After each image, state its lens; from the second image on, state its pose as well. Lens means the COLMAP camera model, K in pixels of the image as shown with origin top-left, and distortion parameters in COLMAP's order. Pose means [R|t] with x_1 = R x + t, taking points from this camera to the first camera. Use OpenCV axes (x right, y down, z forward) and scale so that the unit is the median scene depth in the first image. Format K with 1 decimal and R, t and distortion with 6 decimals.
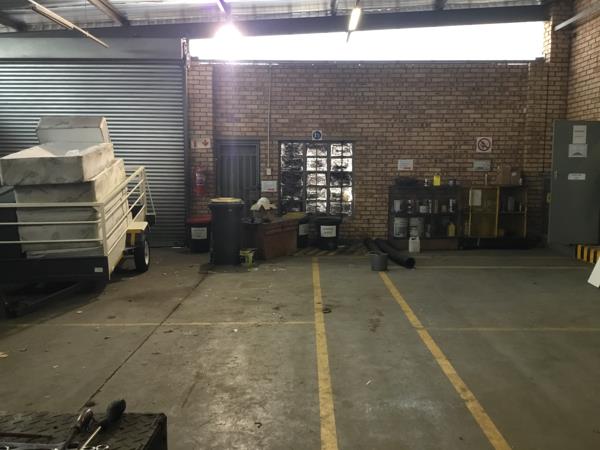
lens RADIAL K [[538.1, 0, 300.0], [0, 538.1, 225.0], [0, 0, 1]] dist [0.131247, -0.259951]
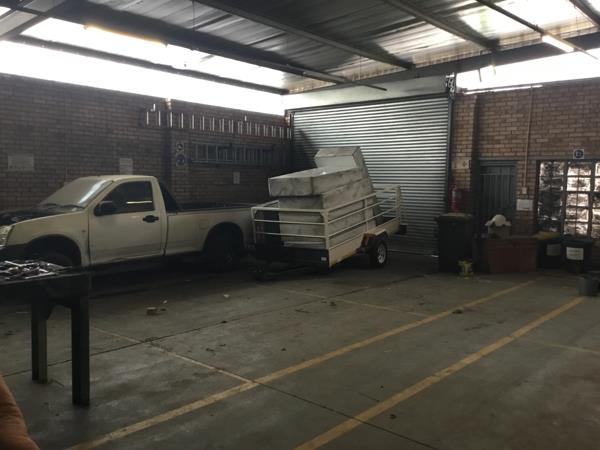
lens RADIAL K [[538.1, 0, 300.0], [0, 538.1, 225.0], [0, 0, 1]] dist [0.131247, -0.259951]
pose [[0.756392, 0.060024, -0.651359, 0.298887], [-0.083025, 0.996537, -0.004580, 0.005187], [0.648828, 0.057543, 0.758756, -0.051544]]
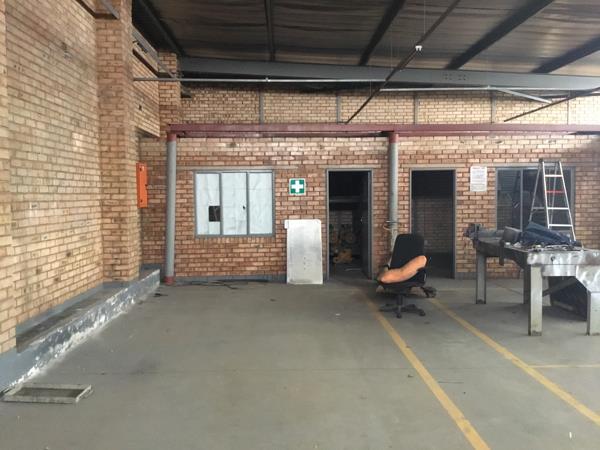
lens RADIAL K [[542.0, 0, 300.0], [0, 542.0, 225.0], [0, 0, 1]] dist [0.119017, -0.248553]
pose [[-0.999174, 0.004613, -0.040375, 0.231258], [-0.002013, 0.986696, 0.162561, -0.076665], [0.040588, 0.162508, -0.985872, 0.689930]]
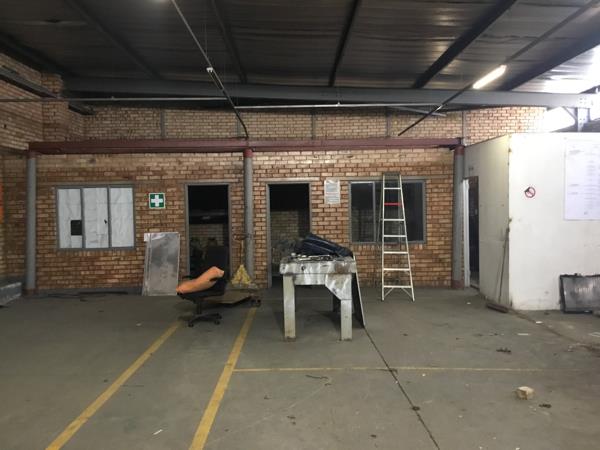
lens RADIAL K [[542.0, 0, 300.0], [0, 542.0, 225.0], [0, 0, 1]] dist [0.119017, -0.248553]
pose [[-0.999634, 0.012967, -0.023750, -0.042276], [0.009477, 0.989884, 0.141562, -0.082218], [0.025345, 0.141285, -0.989645, 0.731100]]
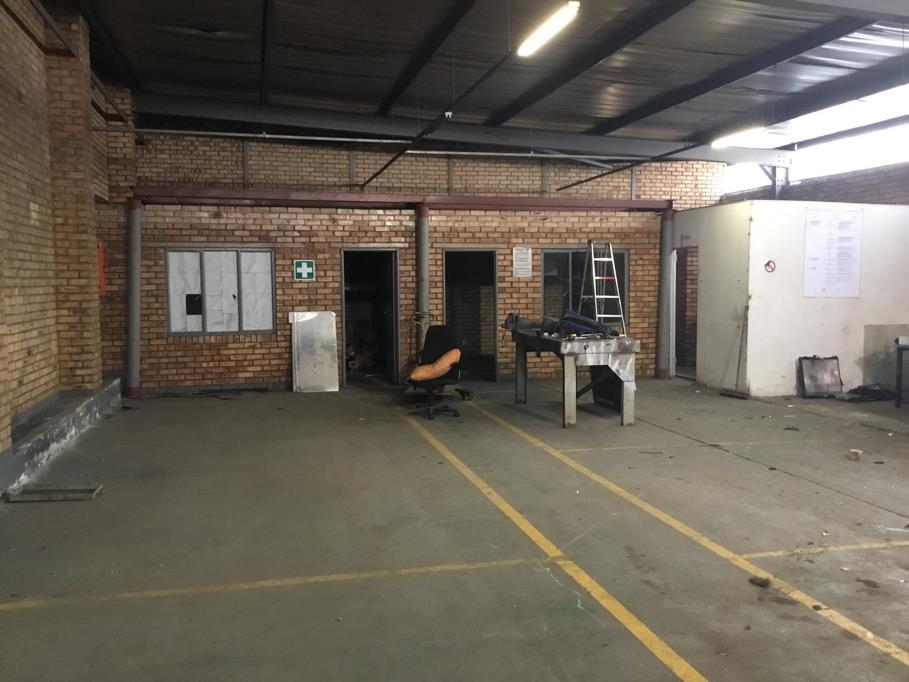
lens RADIAL K [[815.2, 0, 454.5], [0, 815.2, 341.0], [0, 0, 1]] dist [0.131247, -0.259951]
pose [[-0.969789, 0.018427, -0.243248, 0.274028], [-0.025684, 0.983888, 0.176931, -0.098208], [0.242589, 0.177833, -0.953691, 0.896558]]
